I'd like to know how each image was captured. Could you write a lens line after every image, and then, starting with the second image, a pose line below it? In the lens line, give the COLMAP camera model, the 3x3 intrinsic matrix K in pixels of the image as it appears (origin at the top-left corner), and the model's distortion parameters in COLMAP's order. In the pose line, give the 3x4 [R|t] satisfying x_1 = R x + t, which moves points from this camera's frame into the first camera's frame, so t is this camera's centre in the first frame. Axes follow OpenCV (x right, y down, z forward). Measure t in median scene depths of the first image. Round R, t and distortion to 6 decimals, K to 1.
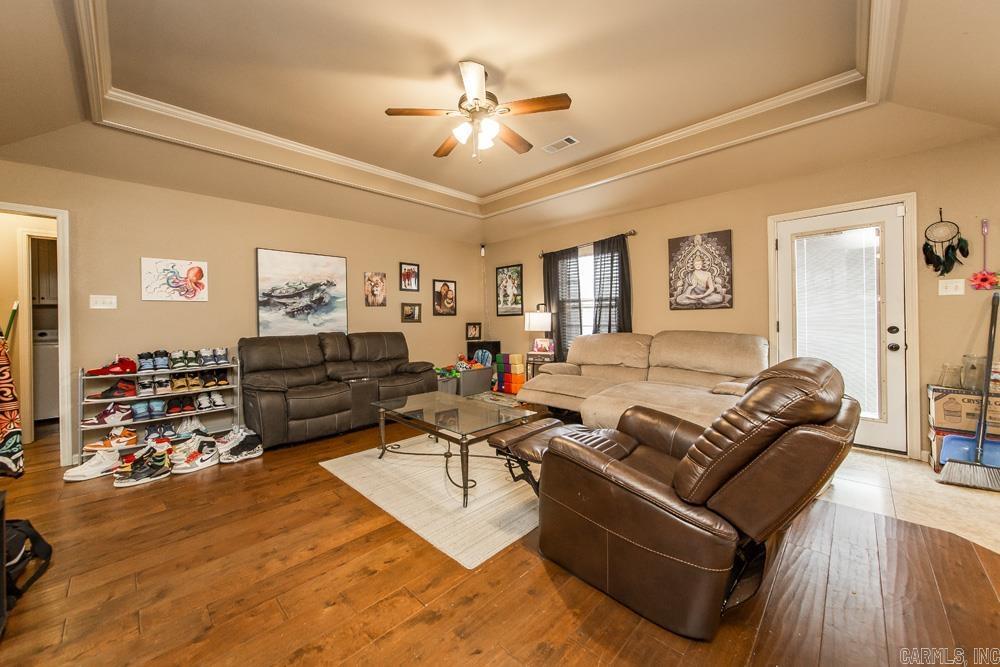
lens RADIAL K [[362.3, 0, 501.3], [0, 362.3, 329.1], [0, 0, 1]] dist [0.000319, -0.000030]
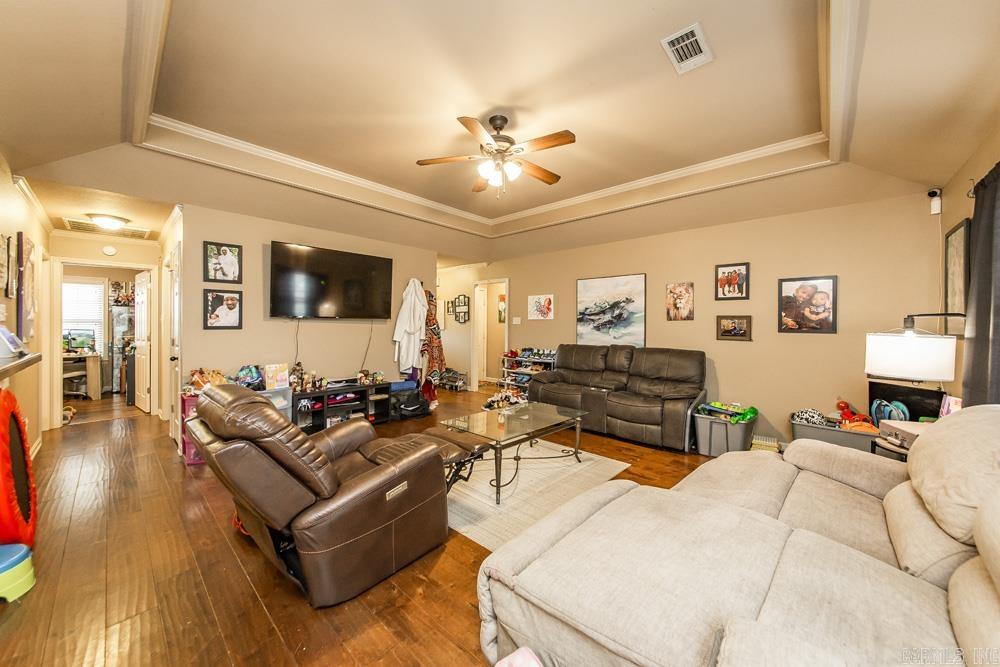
lens RADIAL K [[362.3, 0, 501.3], [0, 362.3, 329.1], [0, 0, 1]] dist [0.000319, -0.000030]
pose [[0.033068, 0.011802, -0.999383, 0.629472], [-0.049673, 0.998714, 0.010151, -0.032611], [0.998218, 0.049307, 0.033612, 0.607927]]
